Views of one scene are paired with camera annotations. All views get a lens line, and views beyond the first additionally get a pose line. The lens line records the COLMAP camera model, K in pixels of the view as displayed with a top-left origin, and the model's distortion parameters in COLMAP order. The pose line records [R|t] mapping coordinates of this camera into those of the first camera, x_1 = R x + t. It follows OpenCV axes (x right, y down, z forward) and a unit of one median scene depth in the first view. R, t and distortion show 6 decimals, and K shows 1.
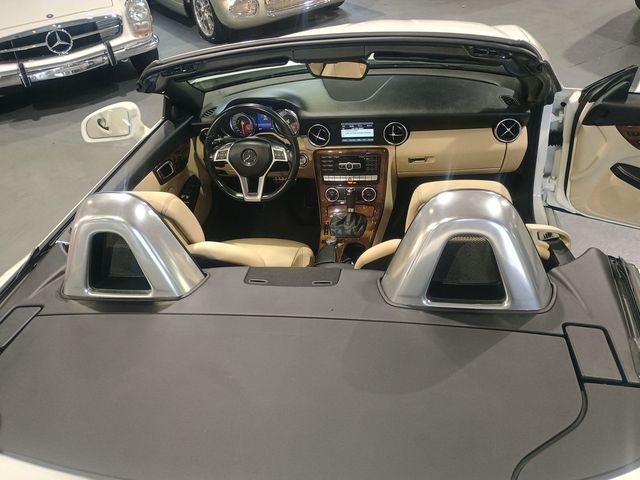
lens RADIAL K [[555.3, 0, 319.4], [0, 555.3, 234.9], [0, 0, 1]] dist [0.069496, -0.083733]
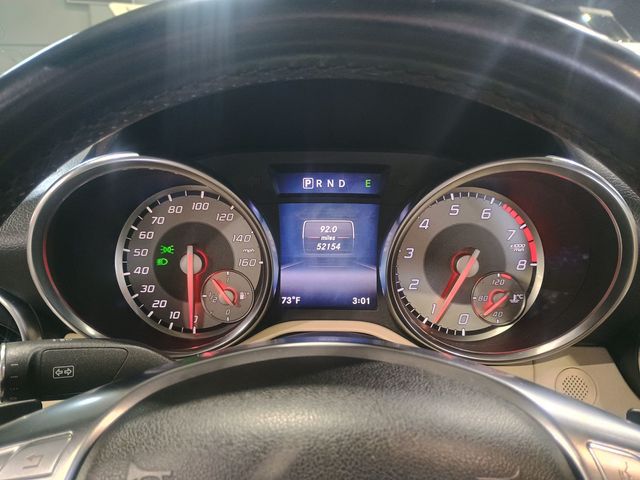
lens RADIAL K [[555.3, 0, 323.2], [0, 555.3, 237.1], [0, 0, 1]] dist [0.069496, -0.083733]
pose [[0.982921, 0.058265, 0.174563, -0.134934], [-0.000545, 0.949475, -0.313843, -0.162178], [-0.184030, 0.308387, 0.933290, 0.871656]]
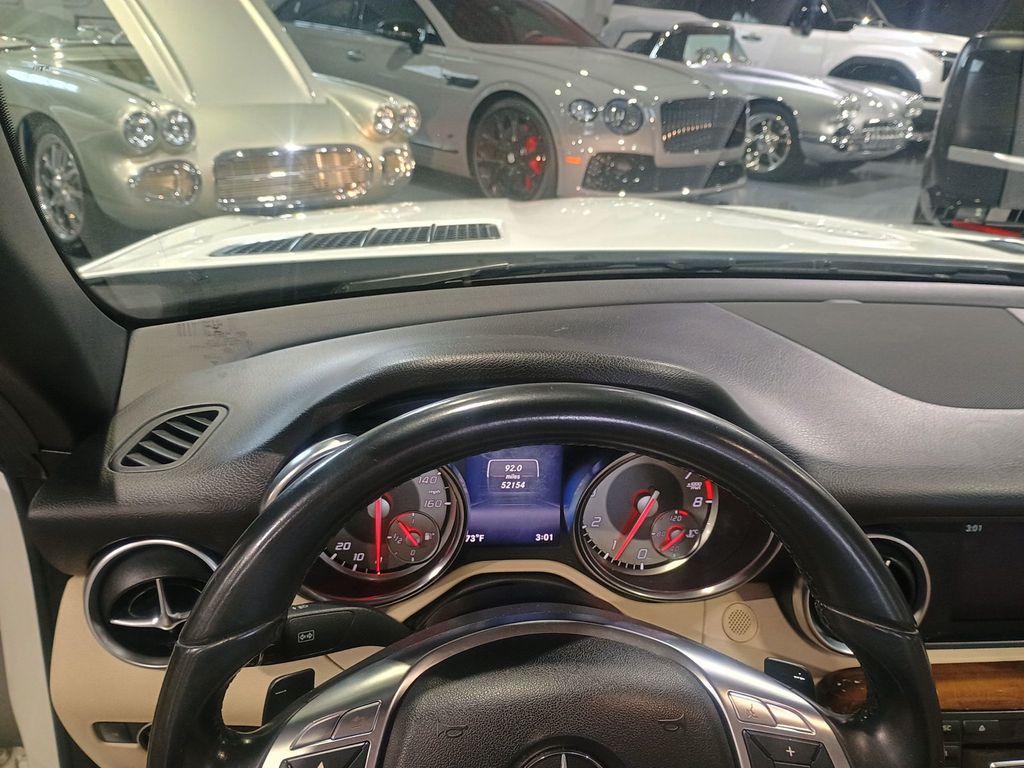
lens RADIAL K [[888.5, 0, 528.4], [0, 888.5, 406.0], [0, 0, 1]] dist [0.069496, -0.083733]
pose [[0.949113, 0.045369, 0.311652, -0.189086], [0.030413, 0.971741, -0.234082, -0.173339], [-0.313465, 0.231649, 0.920912, 0.765109]]
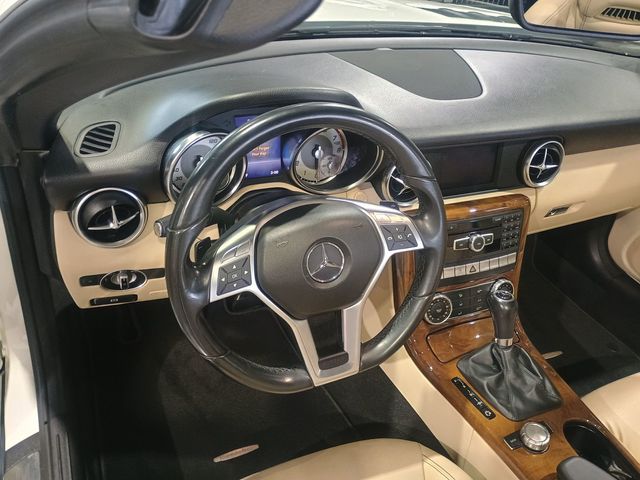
lens RADIAL K [[555.3, 0, 311.4], [0, 555.3, 235.4], [0, 0, 1]] dist [0.069496, -0.083733]
pose [[0.822357, -0.142142, 0.550931, -0.300644], [0.155830, 0.987535, 0.022184, -0.159017], [-0.547217, 0.067608, 0.834256, 0.692198]]
